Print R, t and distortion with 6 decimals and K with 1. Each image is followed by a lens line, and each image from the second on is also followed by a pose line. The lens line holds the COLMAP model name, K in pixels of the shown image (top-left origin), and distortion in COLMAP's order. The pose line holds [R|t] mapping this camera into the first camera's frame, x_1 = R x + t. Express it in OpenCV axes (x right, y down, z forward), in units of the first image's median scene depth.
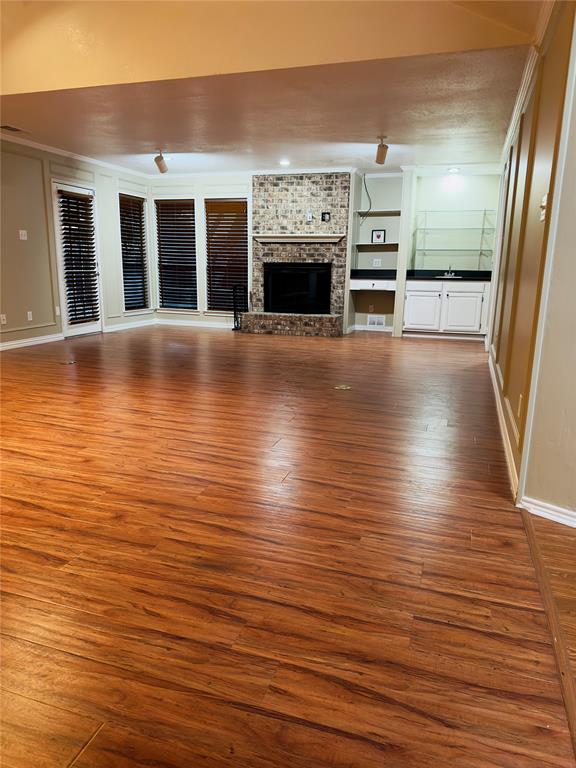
lens RADIAL K [[539.6, 0, 287.1], [0, 539.6, 383.0], [0, 0, 1]] dist [0.068495, -0.078682]
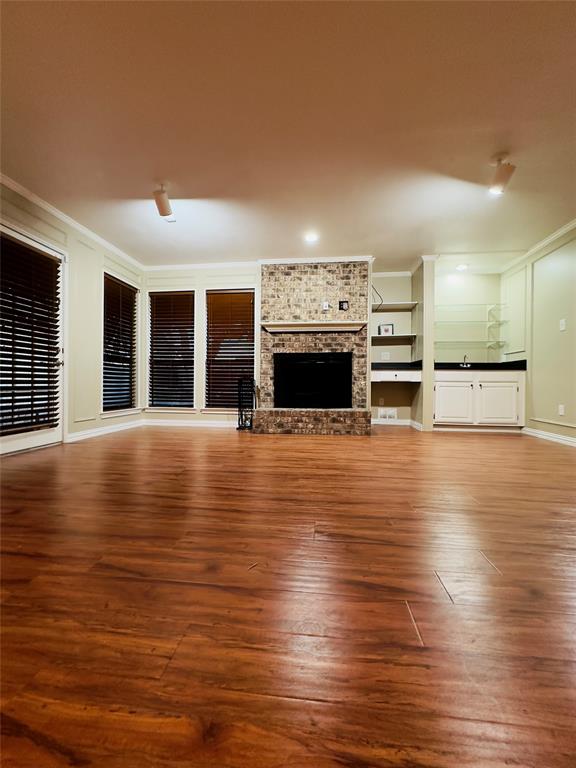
lens RADIAL K [[306.5, 0, 289.2], [0, 306.5, 379.1], [0, 0, 1]] dist [0.001051, 0.001186]
pose [[0.979415, -0.007620, 0.201714, -0.127572], [0.051818, 0.975292, -0.214758, -0.072205], [-0.195093, 0.220789, 0.955610, 0.534616]]
